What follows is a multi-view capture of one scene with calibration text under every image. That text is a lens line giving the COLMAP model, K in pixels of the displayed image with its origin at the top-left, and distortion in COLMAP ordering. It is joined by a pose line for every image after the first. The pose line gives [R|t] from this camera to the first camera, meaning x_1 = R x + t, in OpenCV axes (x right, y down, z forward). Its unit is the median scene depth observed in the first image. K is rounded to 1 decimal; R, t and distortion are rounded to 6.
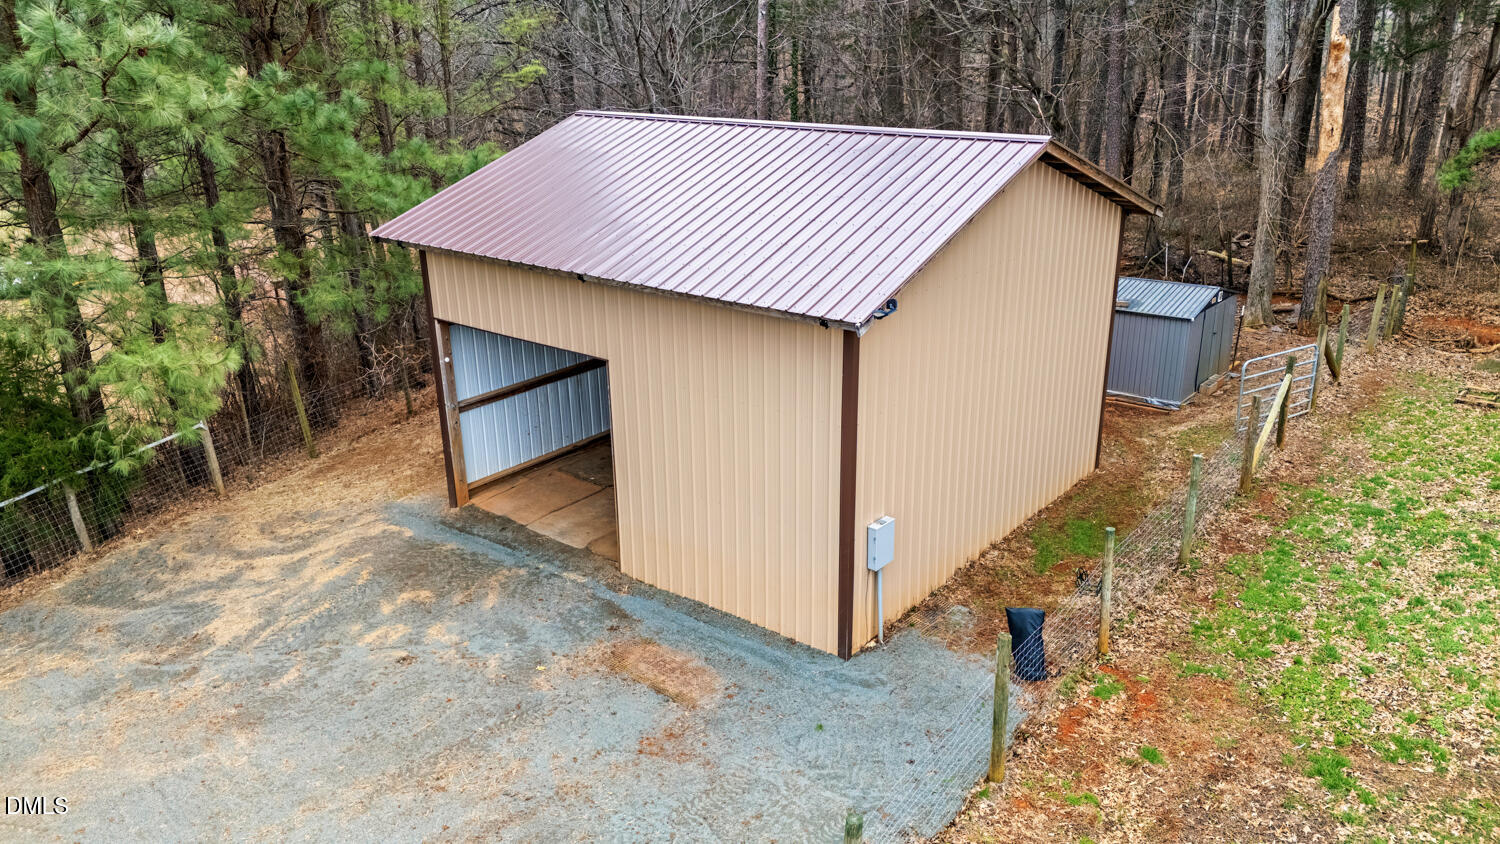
lens RADIAL K [[1095.1, 0, 750.0], [0, 1095.1, 422.0], [0, 0, 1]] dist [0.118149, -0.176149]
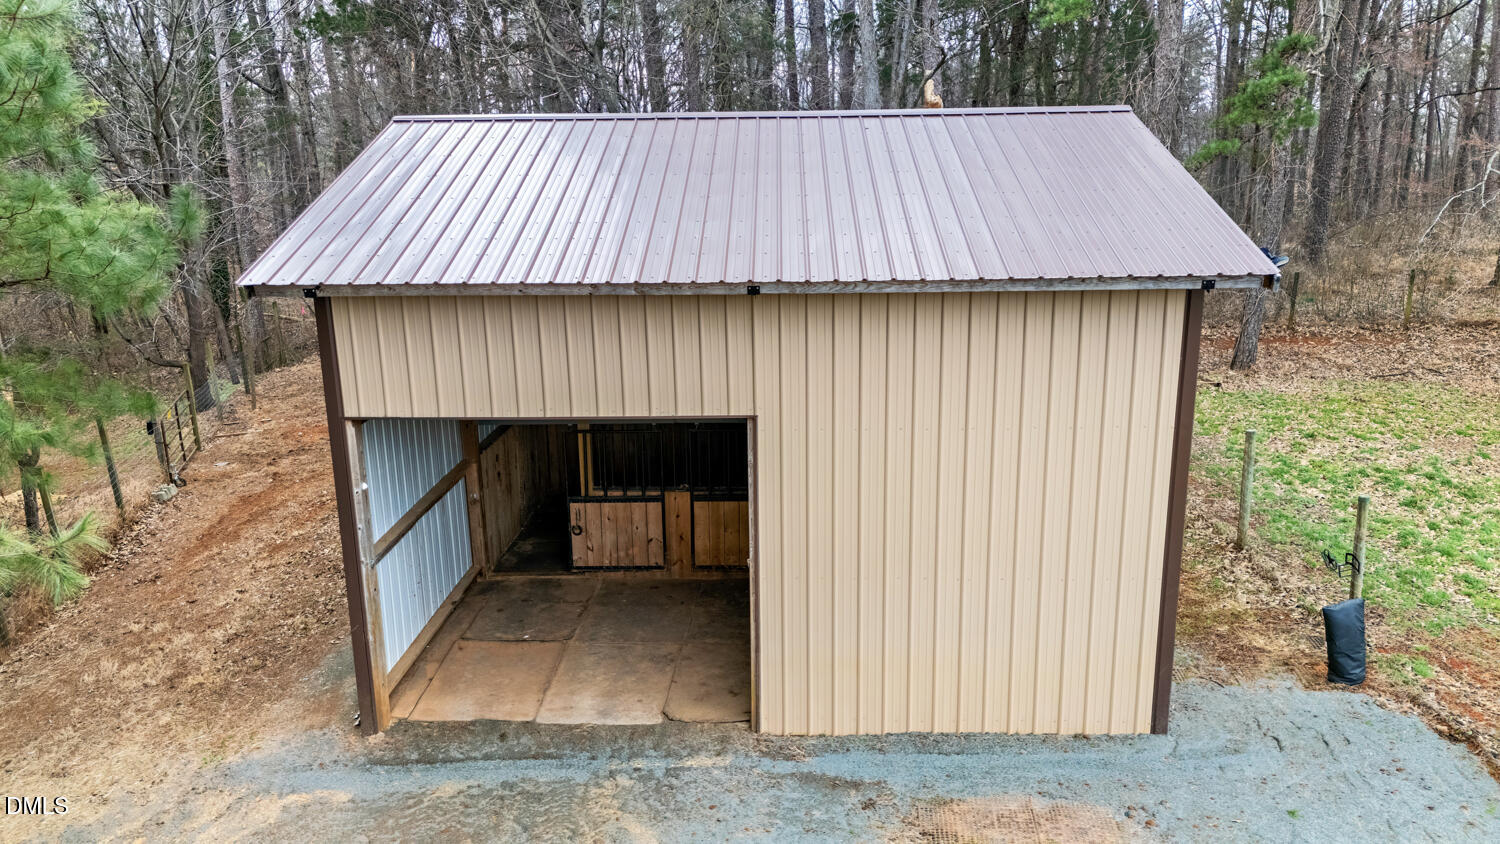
lens RADIAL K [[1093.8, 0, 750.0], [0, 1093.8, 422.0], [0, 0, 1]] dist [0.071376, -0.069235]
pose [[0.799375, -0.137860, 0.584803, -0.466783], [0.206007, 0.977209, -0.051228, -0.016443], [-0.564413, 0.161424, 0.809556, 0.401570]]
